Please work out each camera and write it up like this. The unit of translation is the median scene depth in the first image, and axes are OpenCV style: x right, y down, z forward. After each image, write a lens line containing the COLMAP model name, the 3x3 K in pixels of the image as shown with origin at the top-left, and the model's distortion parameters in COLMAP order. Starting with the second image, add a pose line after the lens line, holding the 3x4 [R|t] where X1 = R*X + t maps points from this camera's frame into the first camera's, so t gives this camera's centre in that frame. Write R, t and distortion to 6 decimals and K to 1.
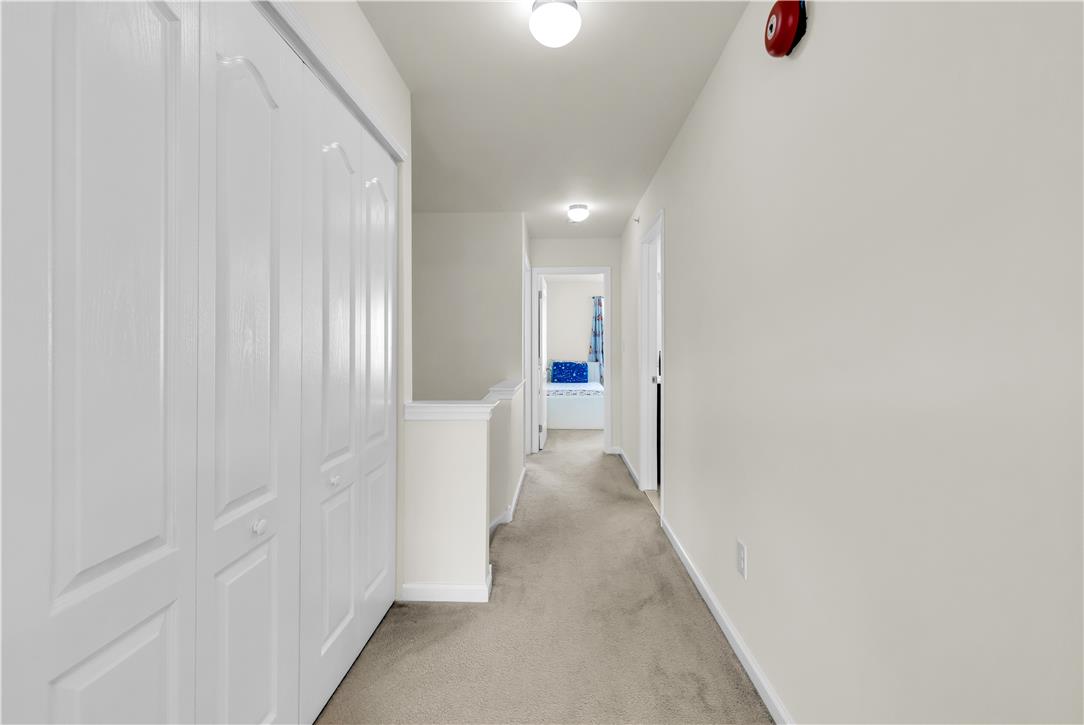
lens RADIAL K [[447.2, 0, 541.0], [0, 447.2, 351.7], [0, 0, 1]] dist [0.000004, -0.000005]
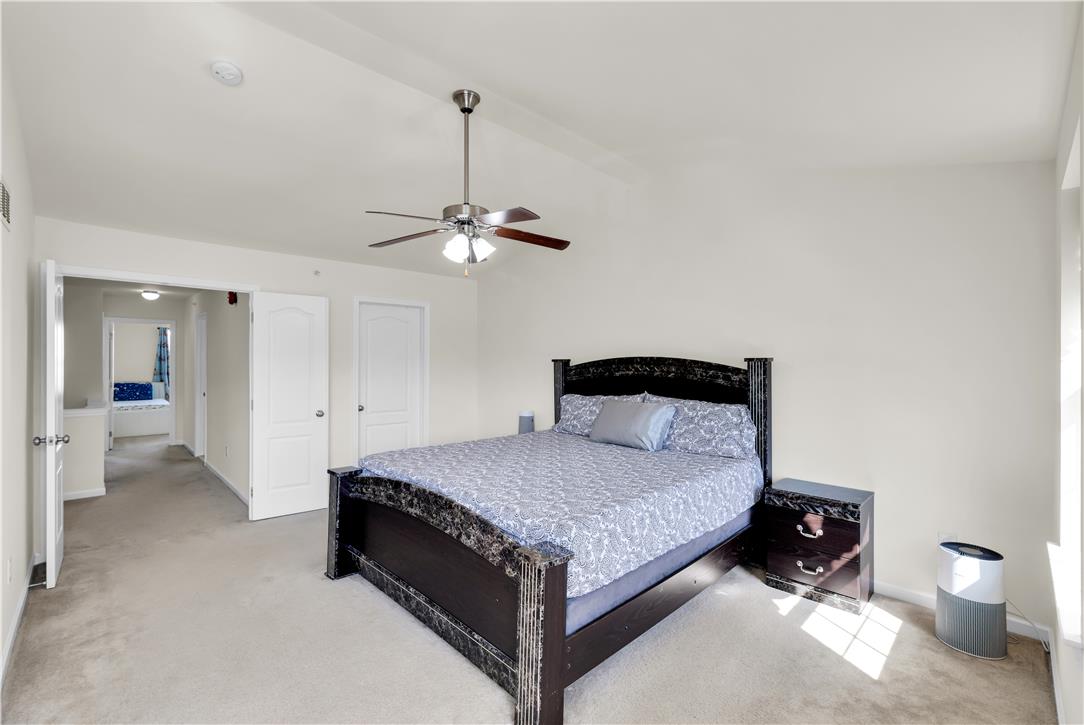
lens RADIAL K [[472.5, 0, 542.0], [0, 472.5, 362.5], [0, 0, 1]] dist [-0.000024, -0.000800]
pose [[0.689393, 0.002451, 0.724383, -0.095784], [-0.003821, 0.999993, 0.000254, -0.035730], [-0.724377, -0.002943, 0.689397, -0.650697]]
